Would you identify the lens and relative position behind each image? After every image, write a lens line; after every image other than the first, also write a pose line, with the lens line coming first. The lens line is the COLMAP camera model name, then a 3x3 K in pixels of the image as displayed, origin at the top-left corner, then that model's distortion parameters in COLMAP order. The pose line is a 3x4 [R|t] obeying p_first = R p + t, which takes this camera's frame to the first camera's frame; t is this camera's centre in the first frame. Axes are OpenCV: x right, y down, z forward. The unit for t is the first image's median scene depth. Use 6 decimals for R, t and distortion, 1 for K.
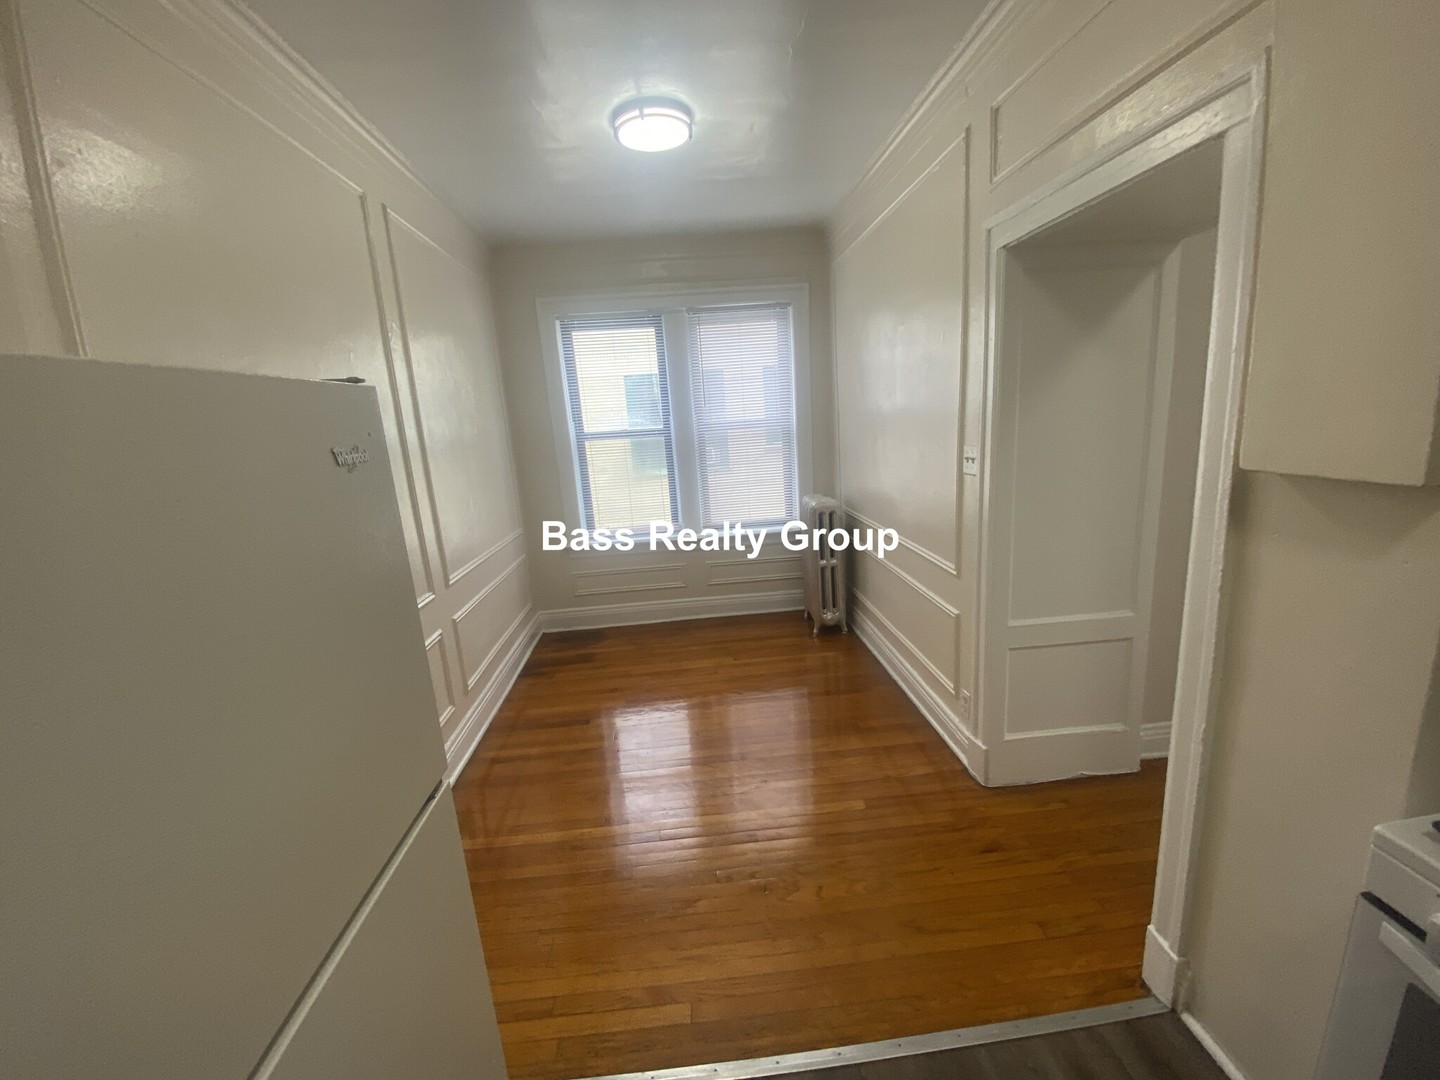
lens RADIAL K [[586.4, 0, 712.4], [0, 586.4, 540.2], [0, 0, 1]] dist [0.032052, -0.026170]
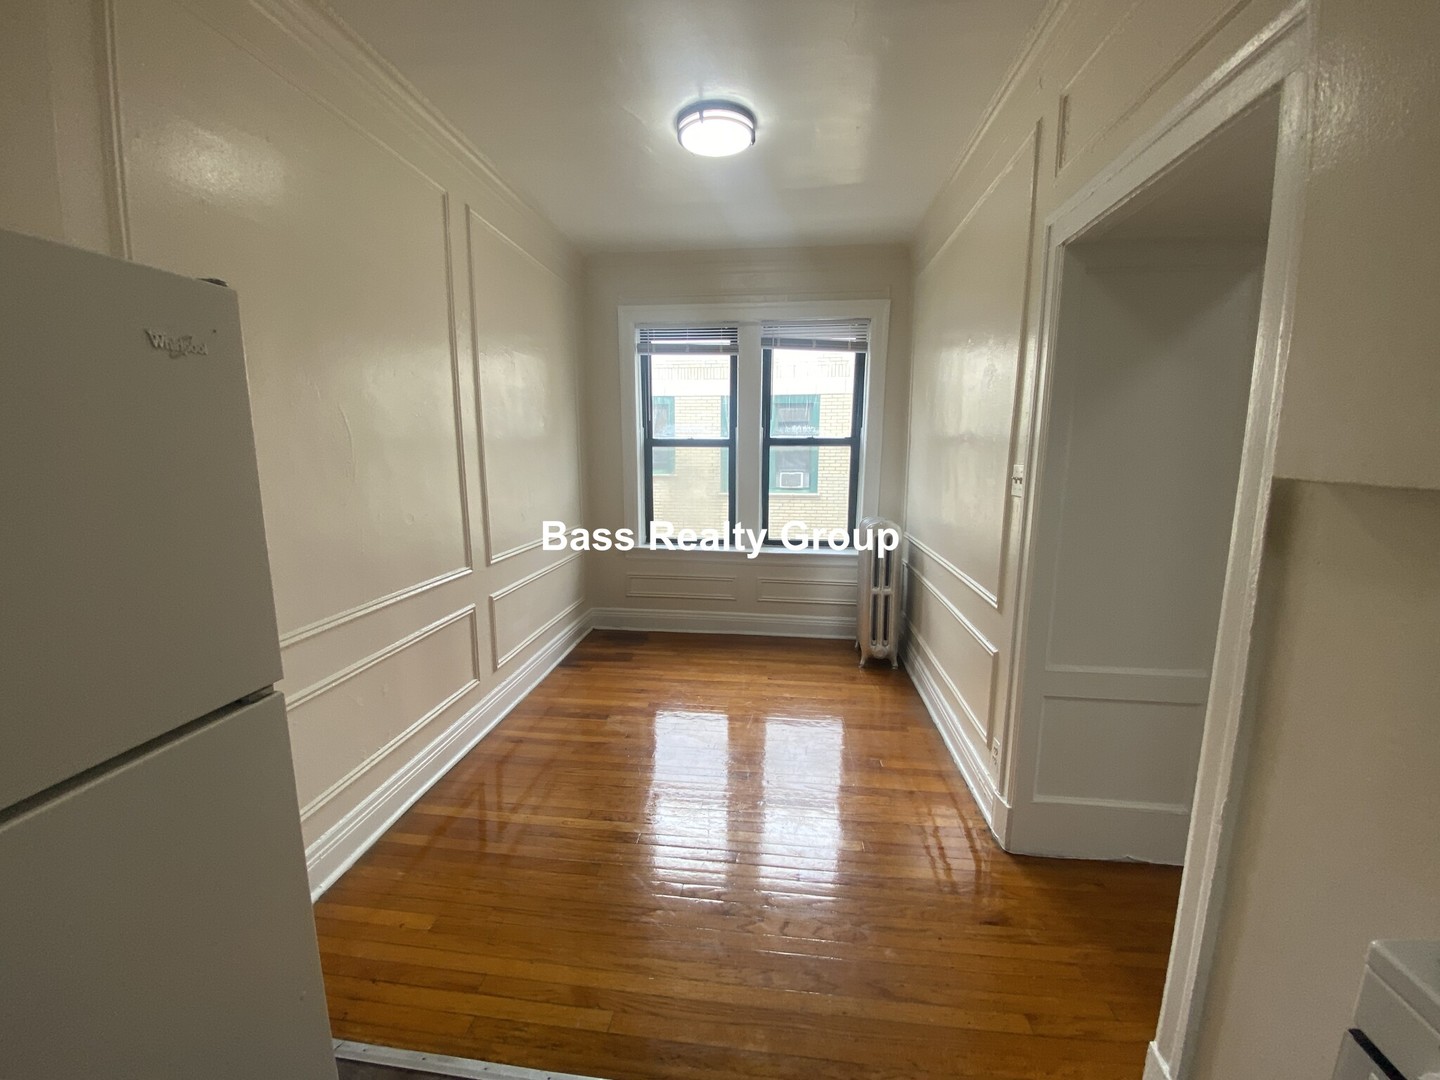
lens RADIAL K [[586.4, 0, 712.4], [0, 586.4, 540.2], [0, 0, 1]] dist [0.032052, -0.026170]
pose [[0.980202, 0.099525, -0.171171, 0.089040], [-0.107402, 0.993513, -0.037370, 0.023873], [0.166341, 0.055014, 0.984532, 0.025390]]
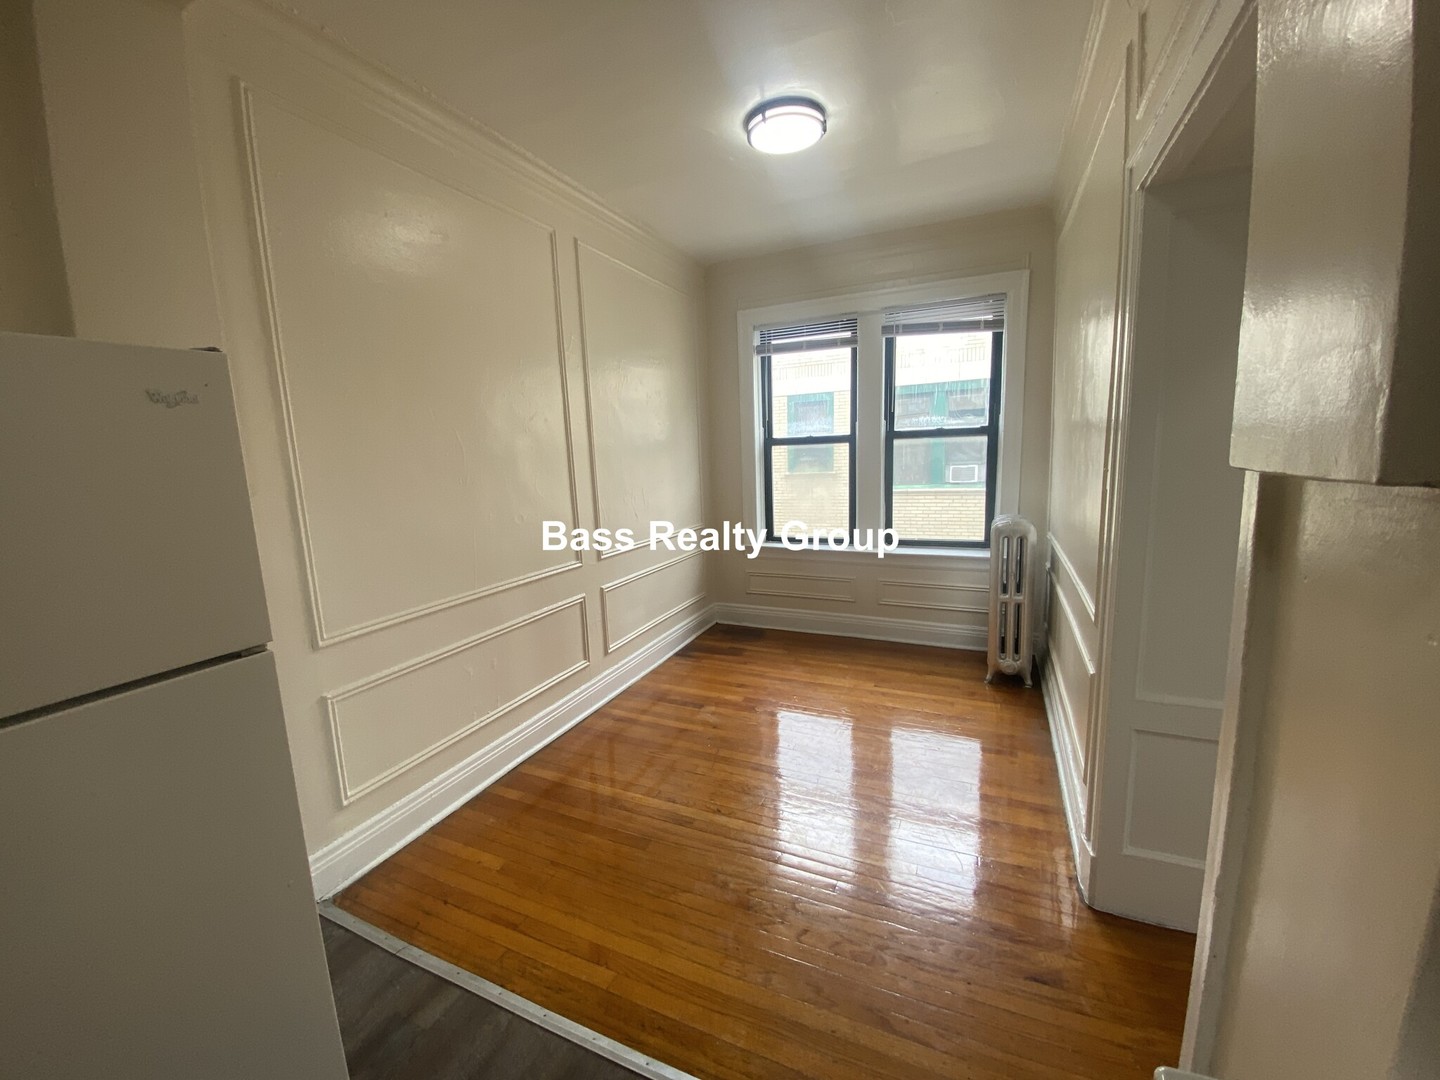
lens RADIAL K [[586.4, 0, 712.4], [0, 586.4, 540.2], [0, 0, 1]] dist [0.032052, -0.026170]
pose [[0.877730, 0.111891, -0.465908, 0.217620], [-0.124580, 0.992203, 0.003587, 0.007104], [0.462676, 0.054895, 0.884826, 0.057415]]
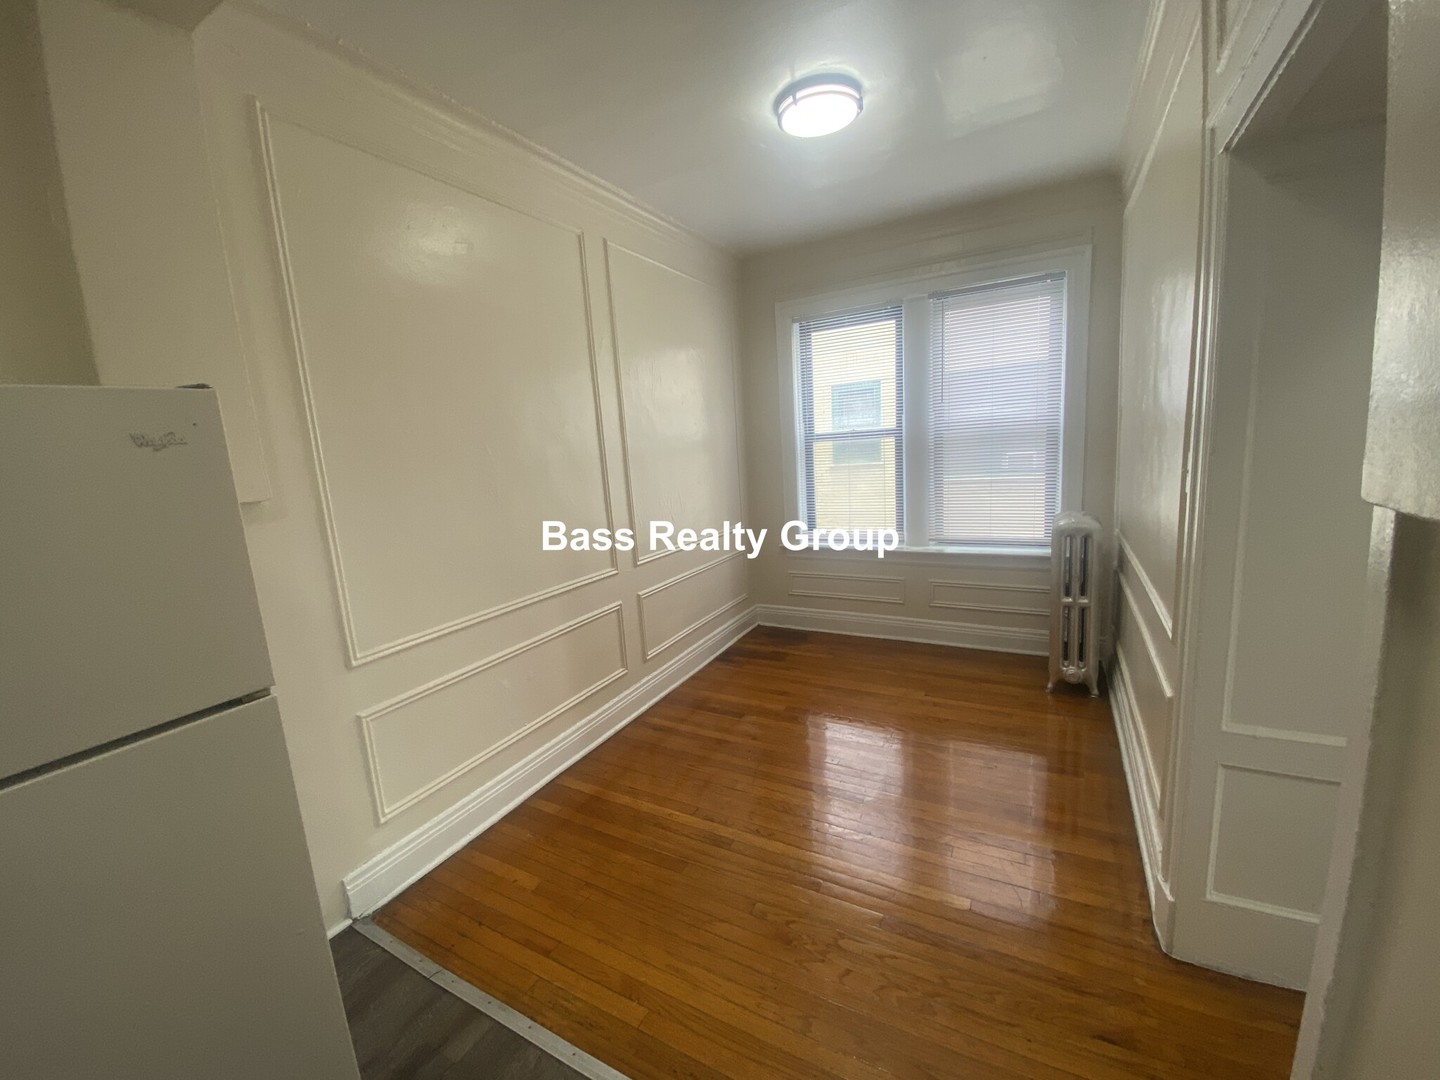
lens RADIAL K [[586.4, 0, 712.4], [0, 586.4, 540.2], [0, 0, 1]] dist [0.032052, -0.026170]
pose [[0.839429, 0.103740, -0.533476, 0.214966], [-0.105809, 0.994025, 0.026808, -0.012887], [0.533070, 0.033943, 0.845390, 0.087392]]
